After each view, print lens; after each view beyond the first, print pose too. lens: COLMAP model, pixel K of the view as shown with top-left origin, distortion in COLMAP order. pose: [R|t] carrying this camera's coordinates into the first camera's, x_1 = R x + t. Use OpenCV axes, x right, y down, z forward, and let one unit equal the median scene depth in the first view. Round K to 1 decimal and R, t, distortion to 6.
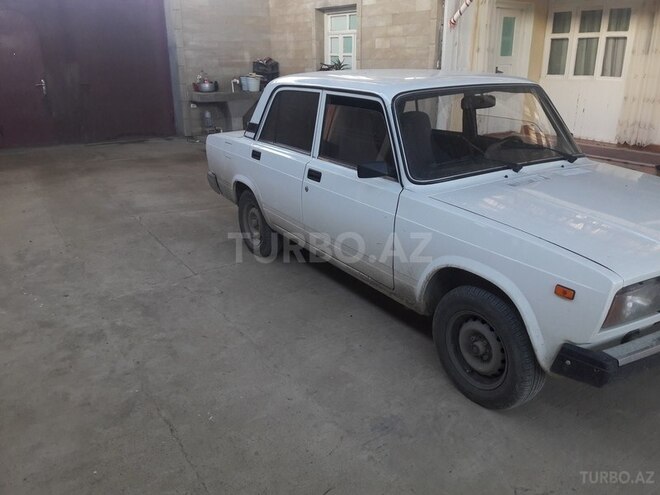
lens RADIAL K [[545.3, 0, 340.7], [0, 545.3, 248.1], [0, 0, 1]] dist [0.022556, -0.038772]
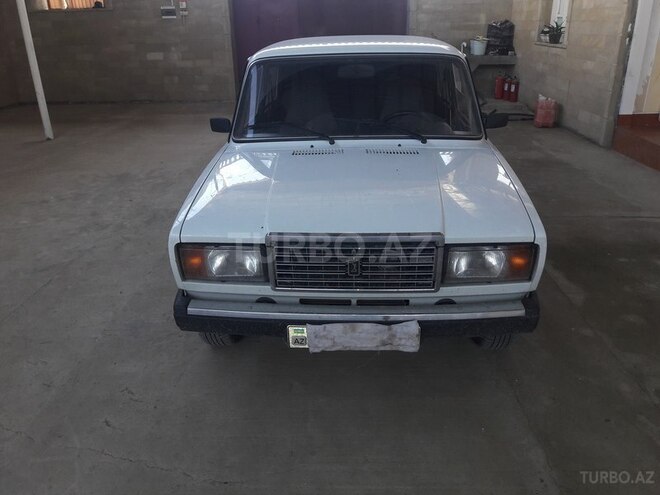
lens RADIAL K [[545.3, 0, 333.7], [0, 545.3, 249.3], [0, 0, 1]] dist [0.022556, -0.038772]
pose [[0.808775, 0.219474, -0.545631, 0.503281], [-0.183618, 0.975614, 0.120257, -0.038632], [0.558719, 0.002927, 0.829352, 0.093910]]
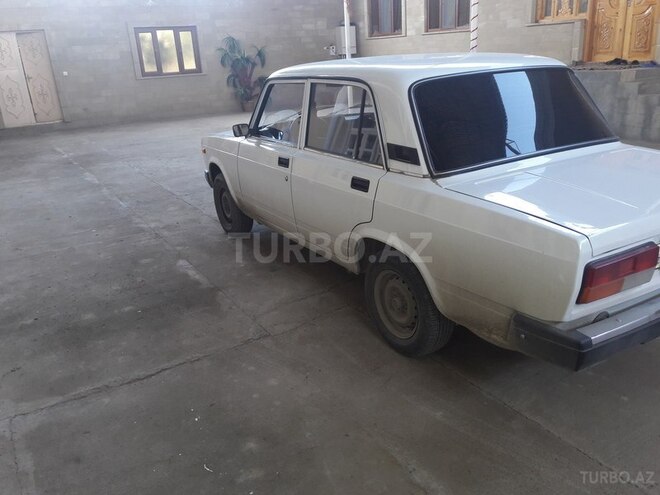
lens RADIAL K [[545.3, 0, 334.1], [0, 545.3, 244.4], [0, 0, 1]] dist [0.022556, -0.038772]
pose [[-0.997046, 0.040784, 0.065077, 0.122807], [0.072835, 0.770881, 0.632801, -0.474642], [-0.024359, 0.635672, -0.771575, 1.359596]]
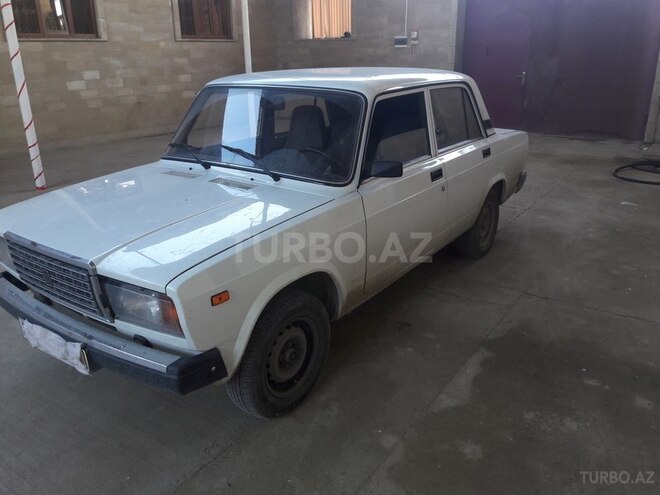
lens RADIAL K [[545.3, 0, 330.2], [0, 545.3, 249.2], [0, 0, 1]] dist [0.022556, -0.038772]
pose [[0.357538, 0.318926, -0.877754, 0.746097], [-0.306207, 0.927958, 0.212439, -0.158783], [0.882272, 0.192820, 0.429438, 0.436317]]
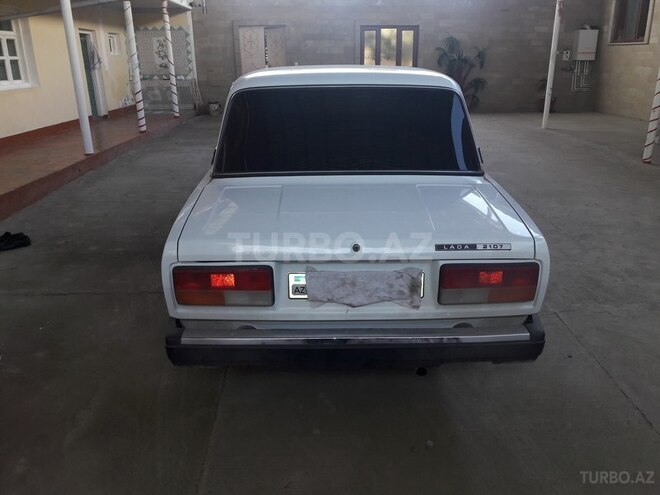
lens RADIAL K [[545.3, 0, 331.1], [0, 545.3, 245.5], [0, 0, 1]] dist [0.022556, -0.038772]
pose [[-0.837514, -0.168954, 0.519639, -0.302587], [0.194471, 0.796561, 0.572426, -0.440878], [-0.510637, 0.580470, -0.634274, 1.269977]]
